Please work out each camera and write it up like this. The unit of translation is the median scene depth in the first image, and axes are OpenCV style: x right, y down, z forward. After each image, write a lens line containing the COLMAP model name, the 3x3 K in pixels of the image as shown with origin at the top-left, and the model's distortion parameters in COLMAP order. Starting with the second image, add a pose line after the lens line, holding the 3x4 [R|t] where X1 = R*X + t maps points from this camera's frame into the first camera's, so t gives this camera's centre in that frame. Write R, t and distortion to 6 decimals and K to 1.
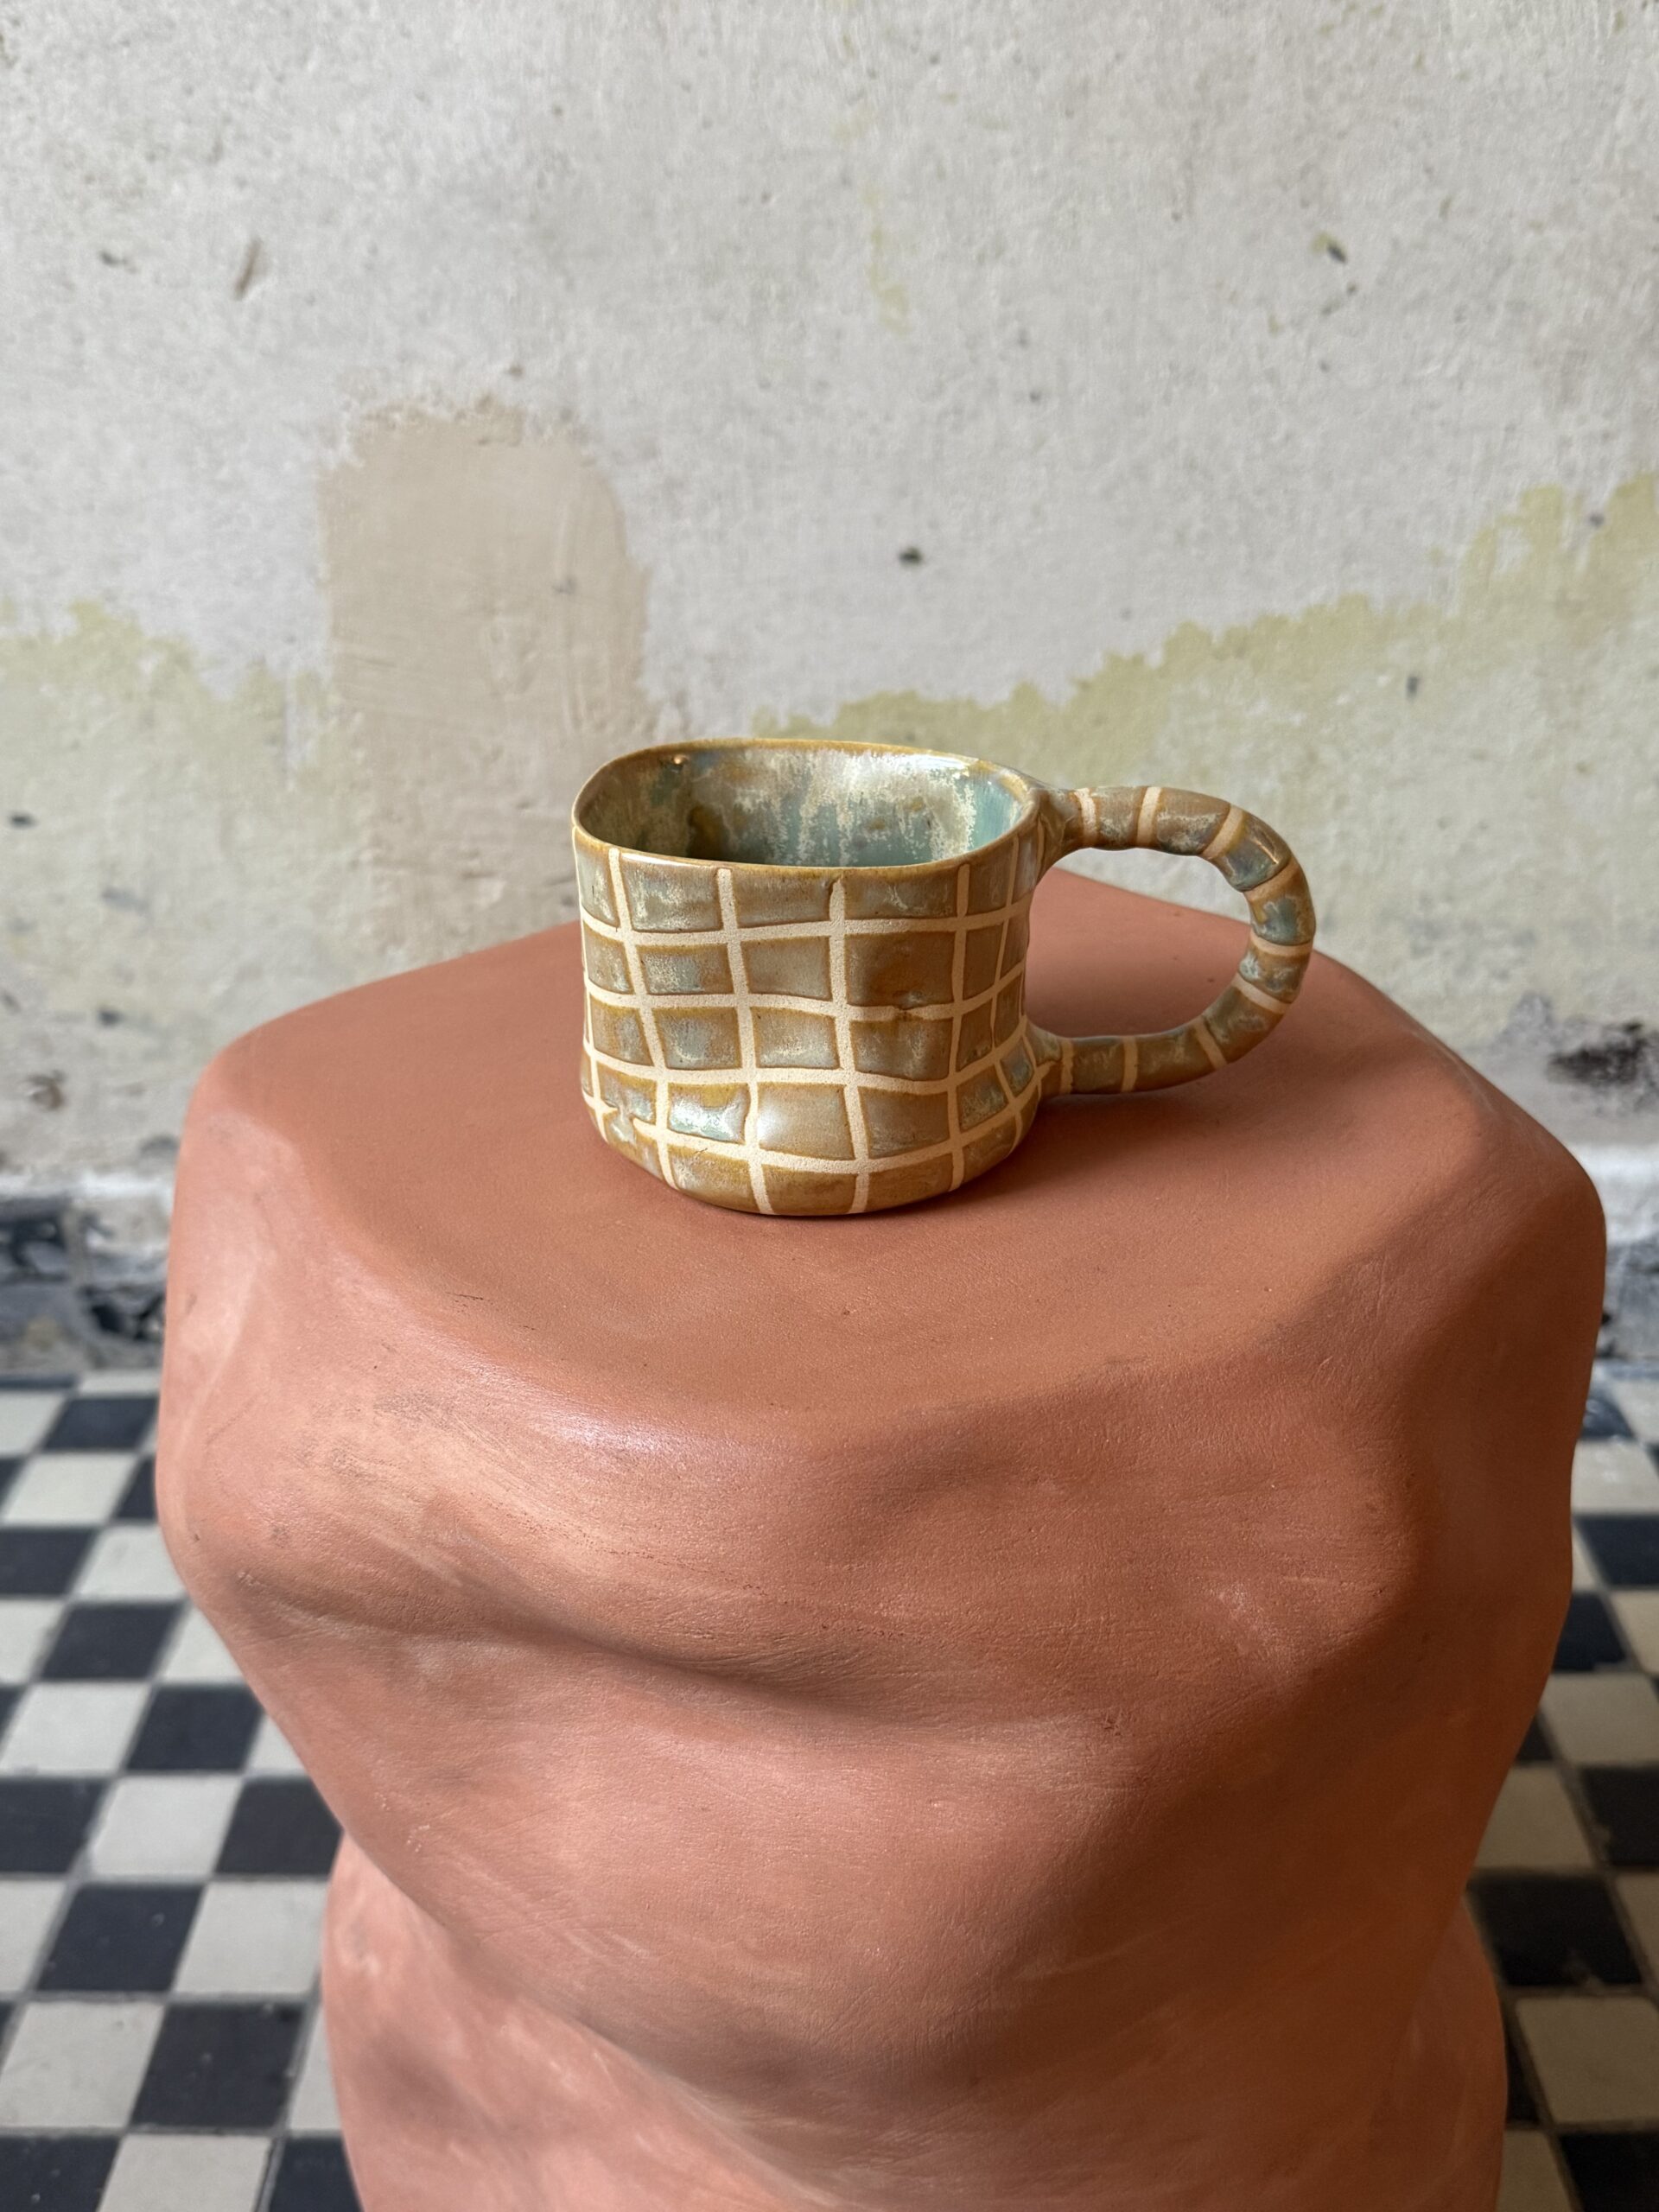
lens RADIAL K [[2157.0, 0, 816.0], [0, 2157.0, 1173.7], [0, 0, 1]] dist [-0.039065, 0.000000]
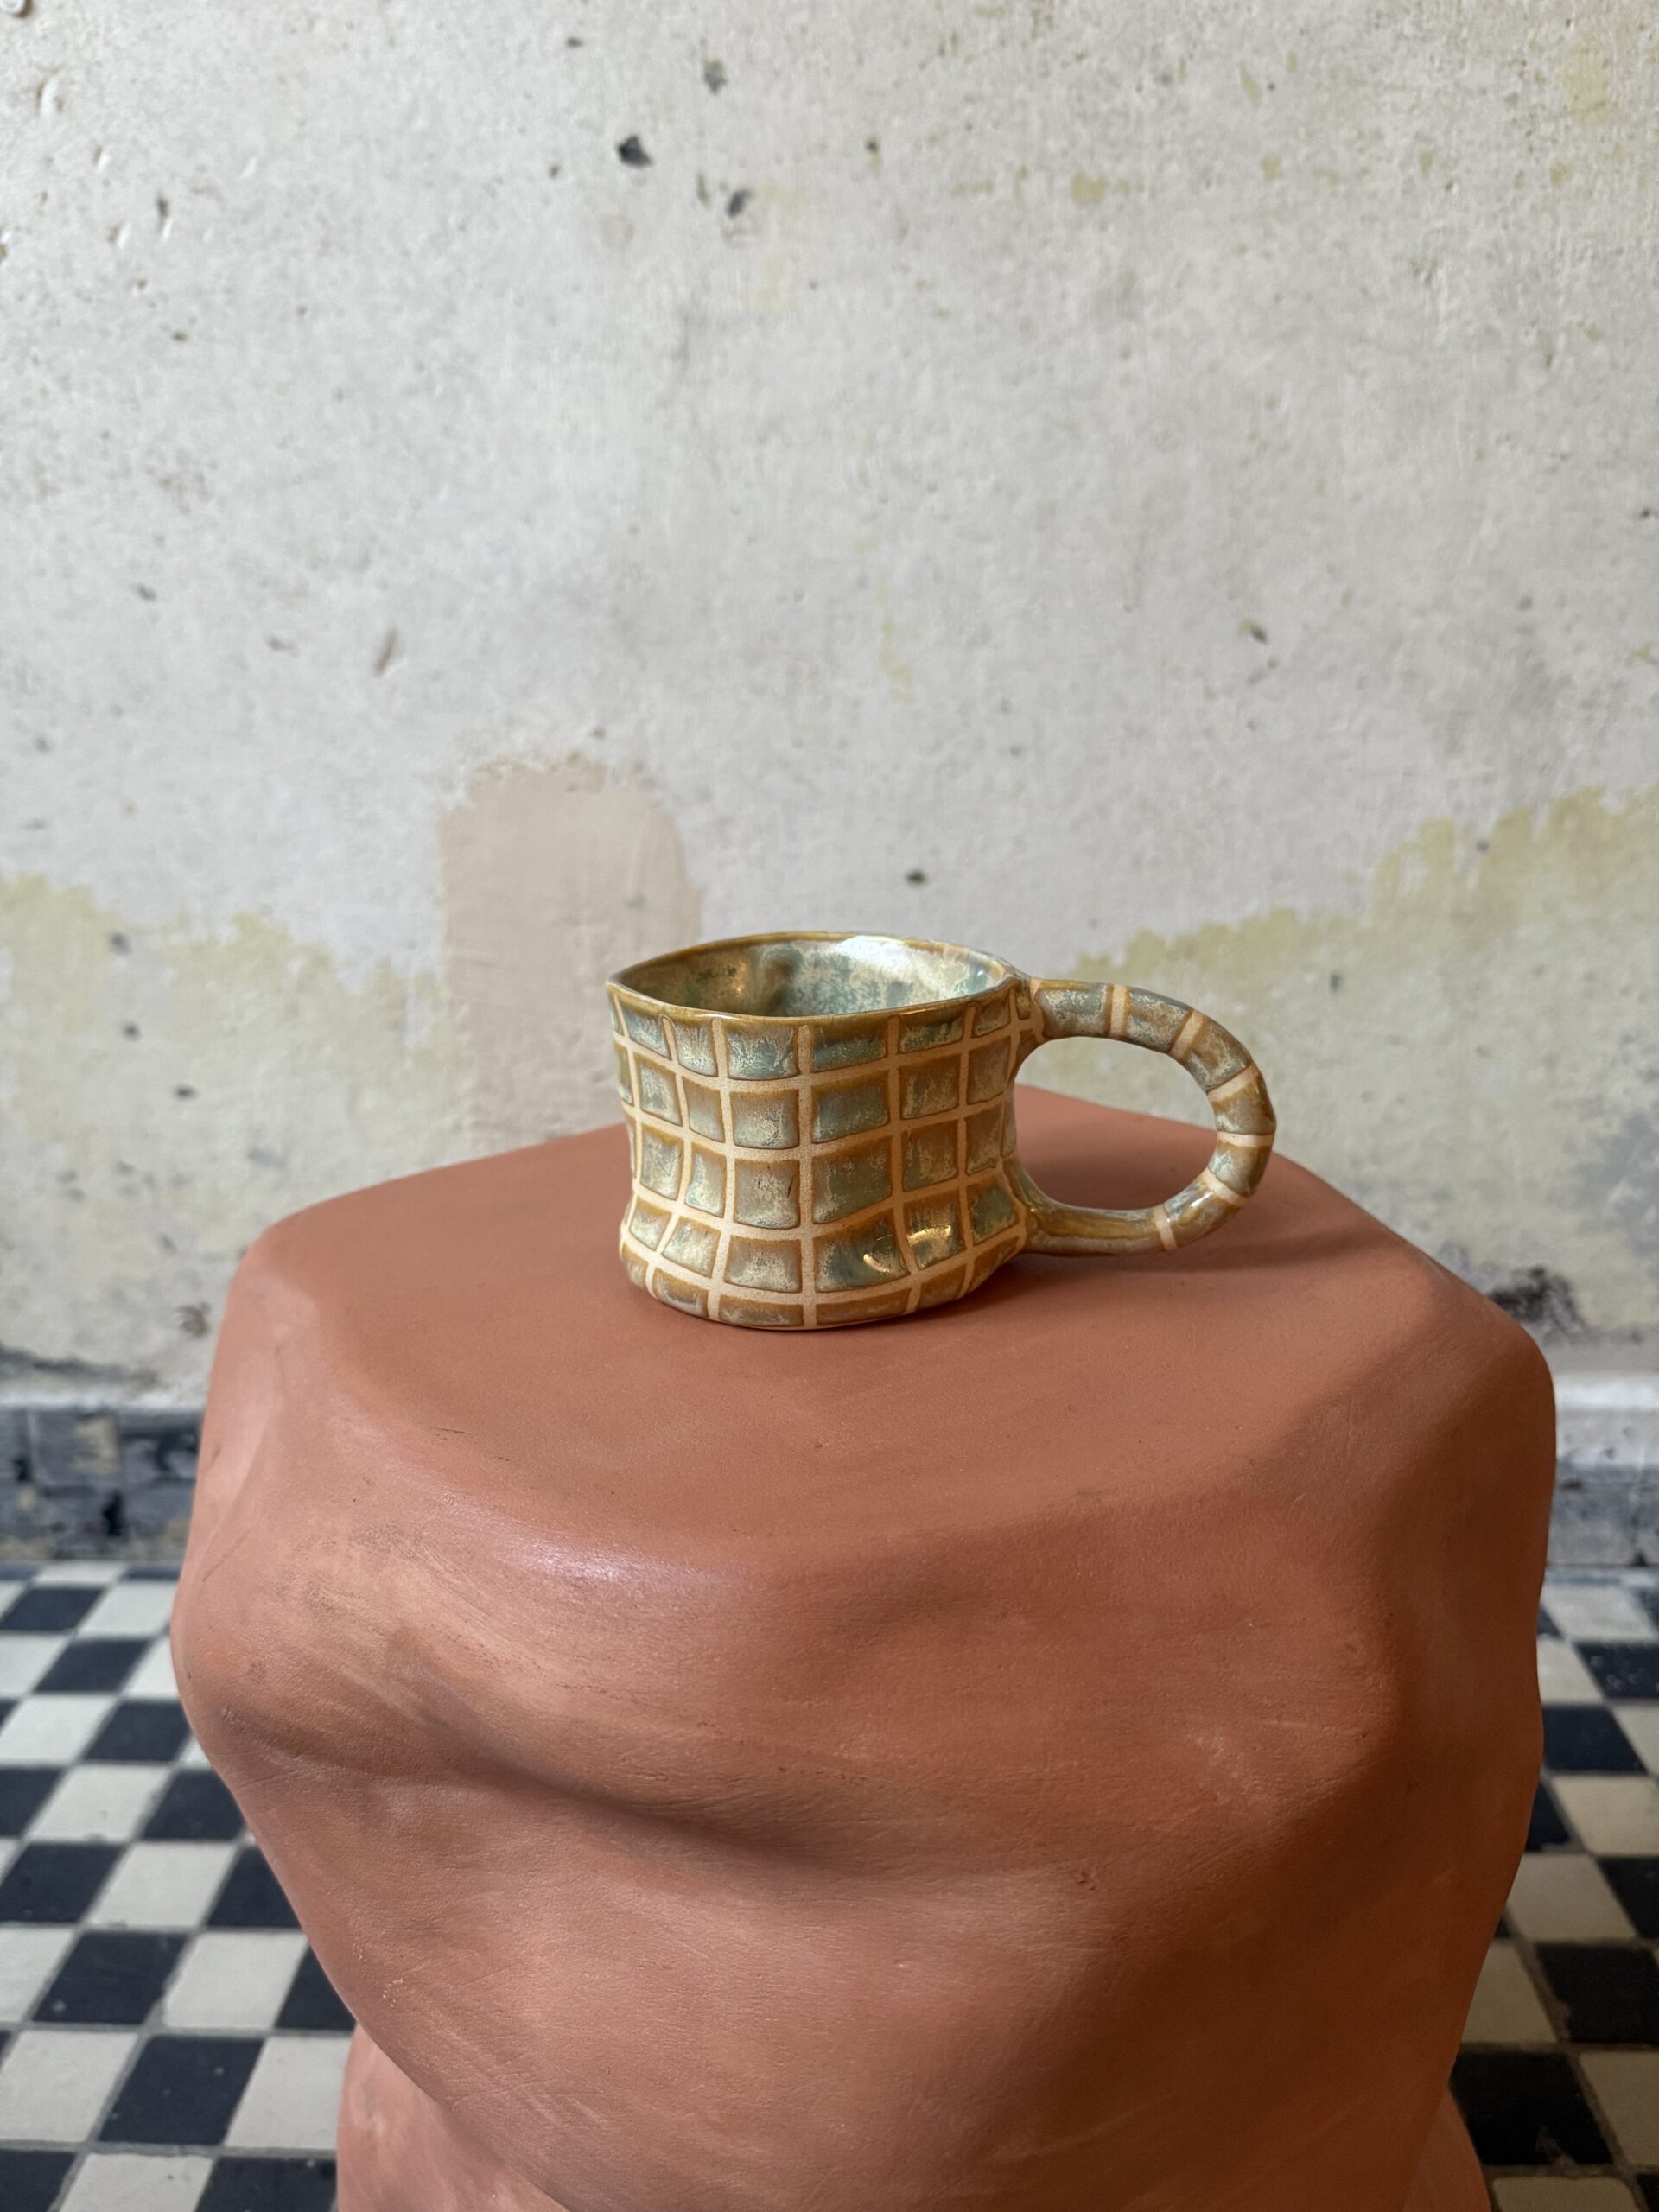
lens RADIAL K [[1690.8, 0, 819.2], [0, 1690.8, 1115.8], [0, 0, 1]] dist [-0.045456, 0.007708]
pose [[0.999611, 0.002581, -0.027784, 0.016246], [-0.007758, 0.982163, -0.187869, 0.026761], [0.026803, 0.188011, 0.981801, 0.087149]]
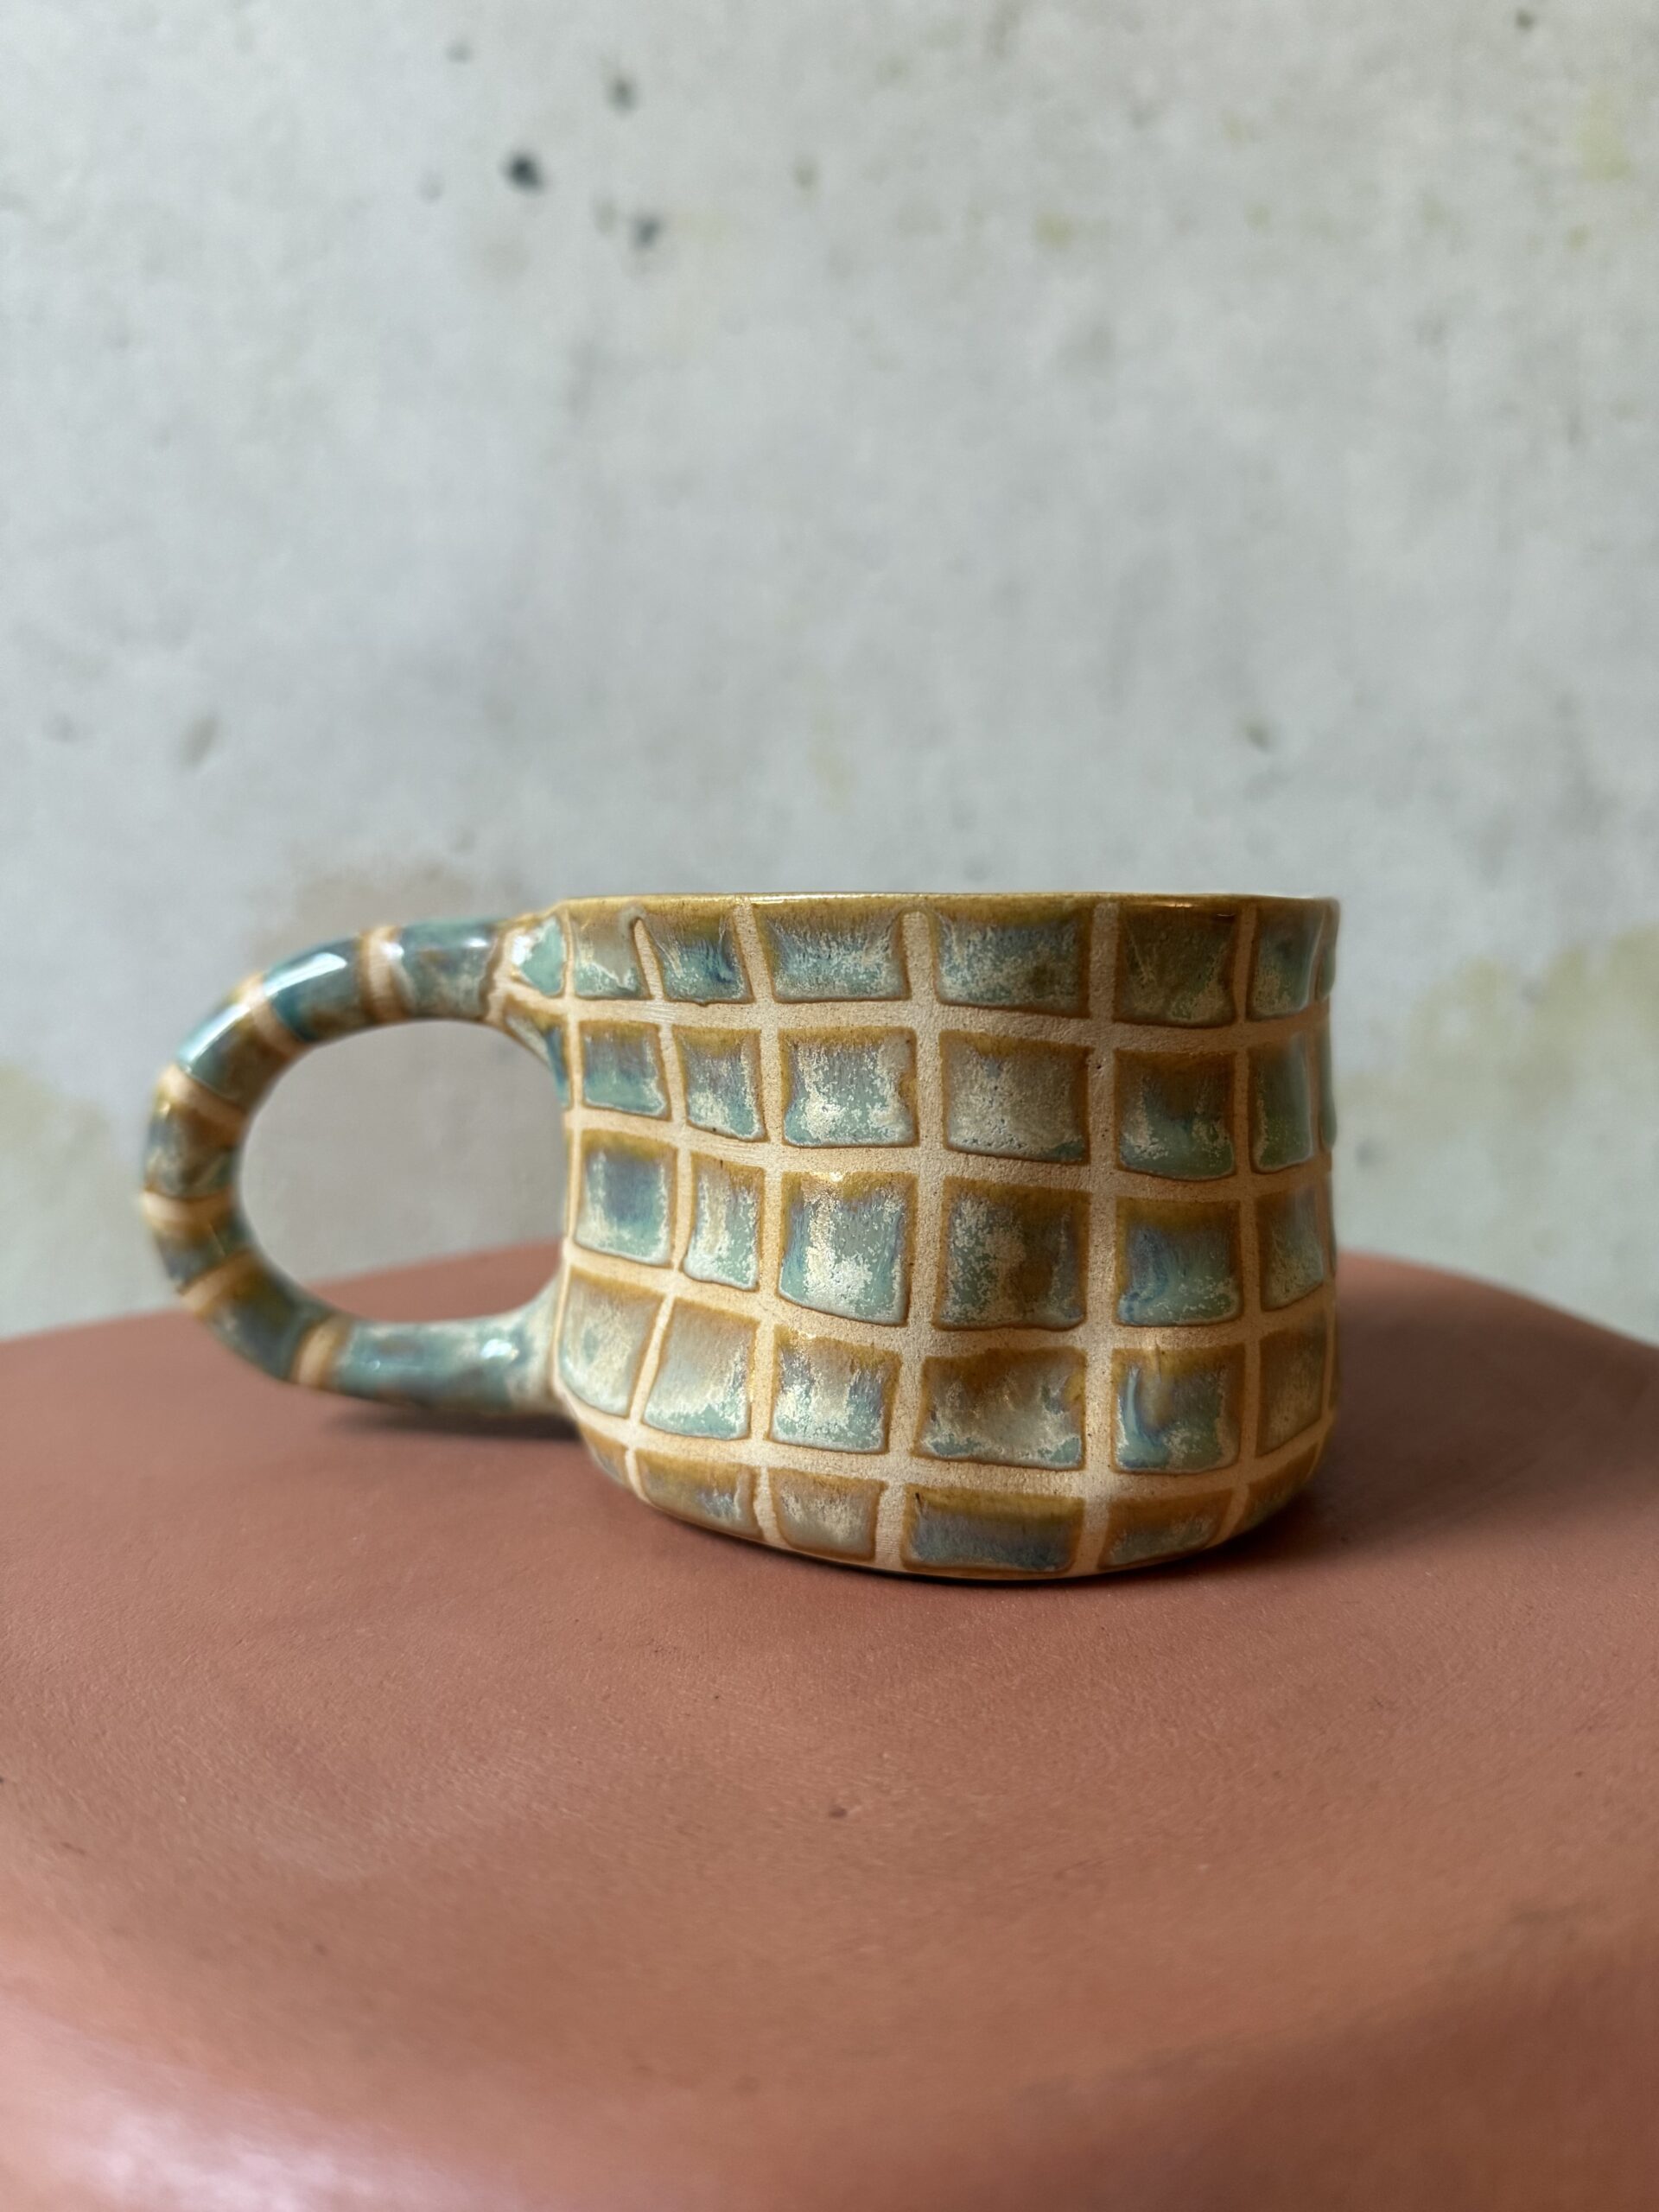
lens RADIAL K [[1732.5, 0, 823.9], [0, 1732.5, 1106.2], [0, 0, 1]] dist [-0.089734, 0.017850]
pose [[0.999216, 0.004495, 0.039339, -0.001219], [0.009523, 0.937088, -0.348965, 0.023007], [-0.038433, 0.349066, 0.936310, 0.285433]]
